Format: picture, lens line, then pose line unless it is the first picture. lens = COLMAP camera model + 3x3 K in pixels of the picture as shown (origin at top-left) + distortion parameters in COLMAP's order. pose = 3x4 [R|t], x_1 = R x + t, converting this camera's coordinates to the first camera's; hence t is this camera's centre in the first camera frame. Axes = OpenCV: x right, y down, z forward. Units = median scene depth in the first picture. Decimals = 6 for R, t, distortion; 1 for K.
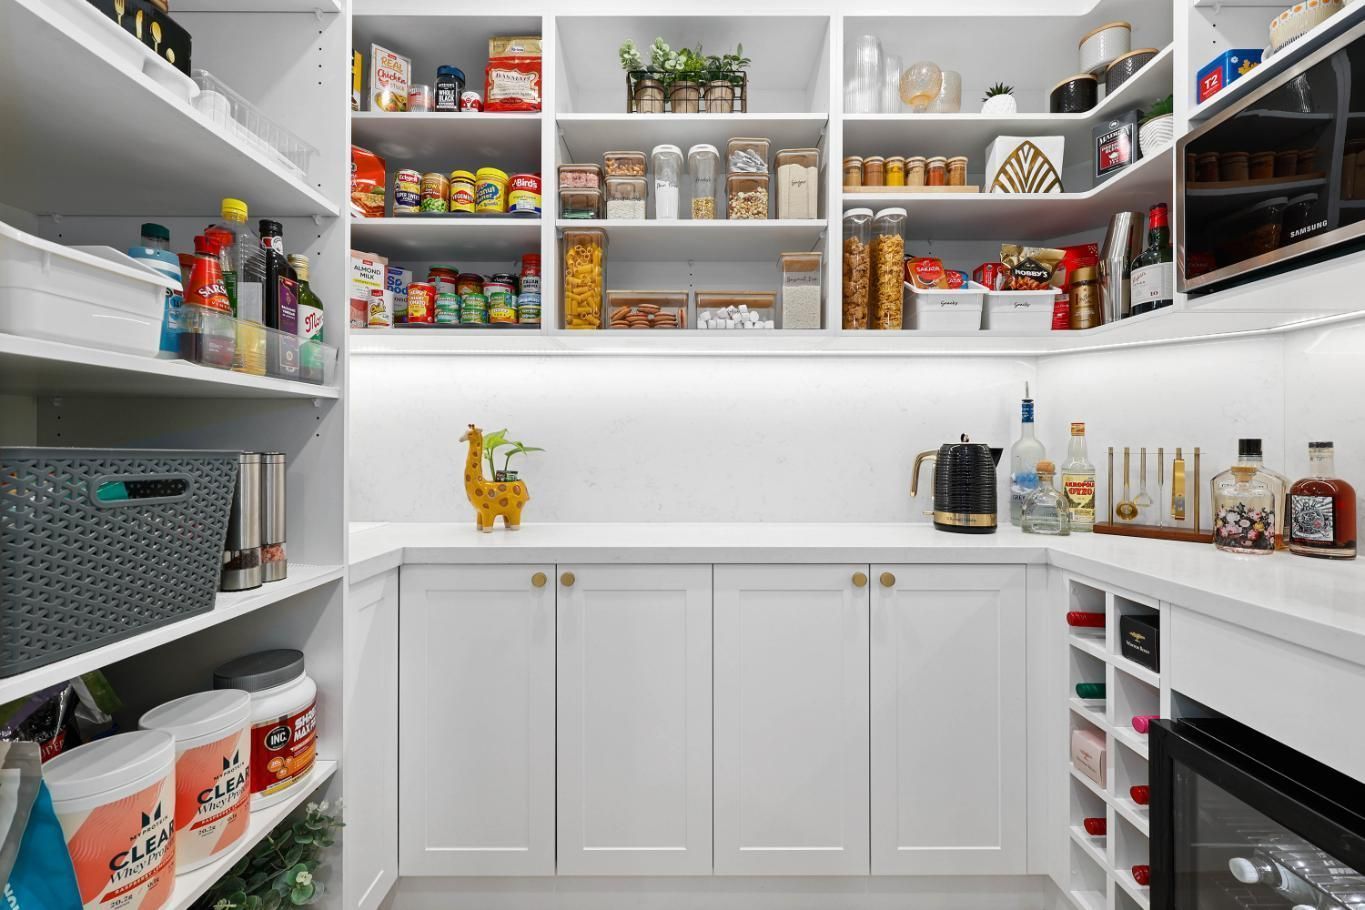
lens RADIAL K [[599.9, 0, 682.0], [0, 599.9, 452.6], [0, 0, 1]] dist [0.001091, -0.000420]
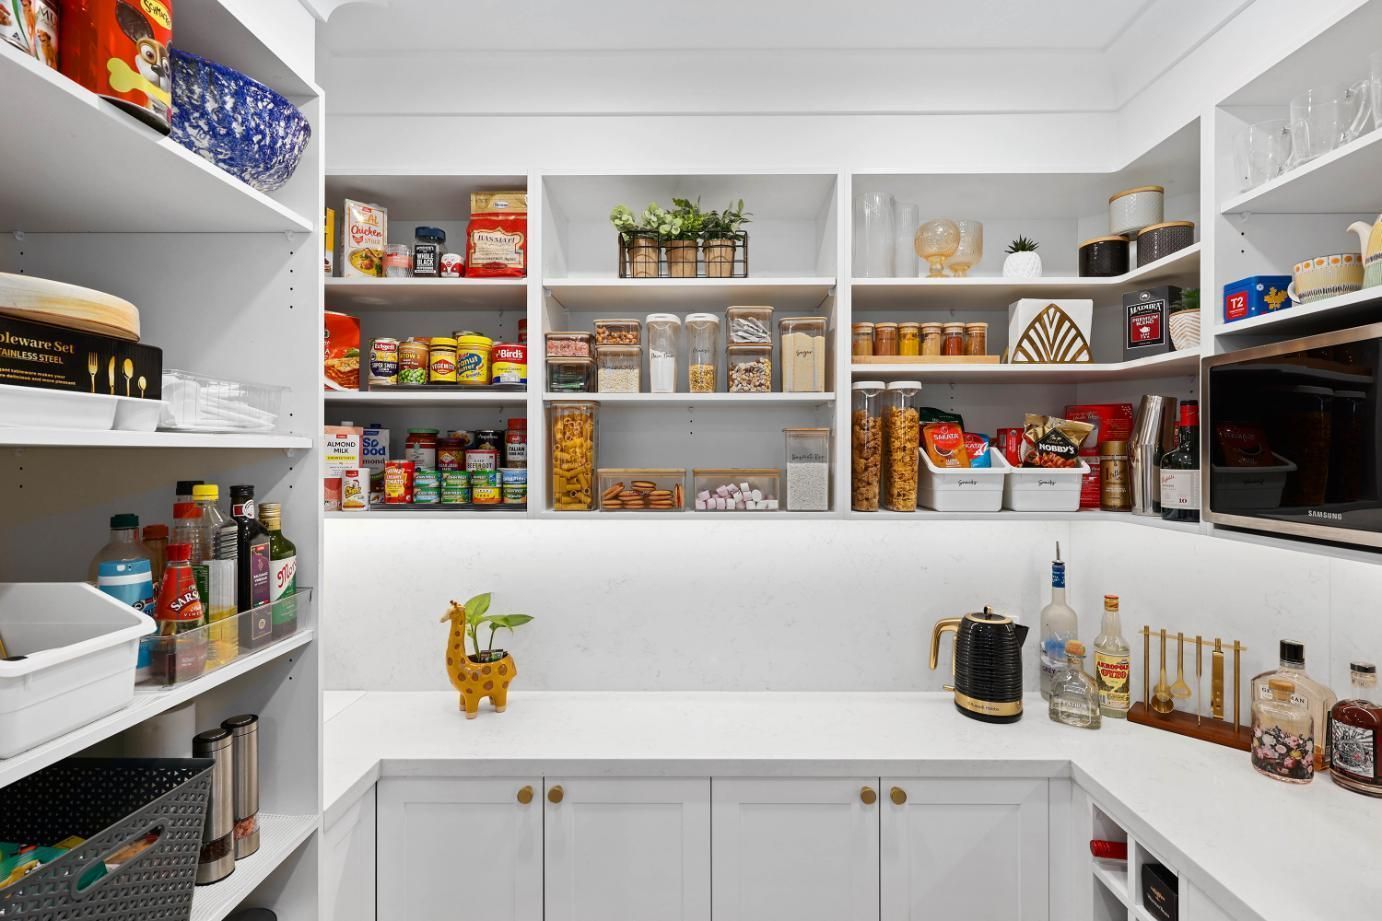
lens RADIAL K [[685.6, 0, 691.4], [0, 685.6, 460.2], [0, 0, 1]] dist [0.002515, -0.000947]
pose [[0.999946, -0.002182, -0.010188, 0.030692], [0.002216, 0.999992, 0.003378, -0.286986], [0.010181, -0.003400, 0.999942, -0.061228]]
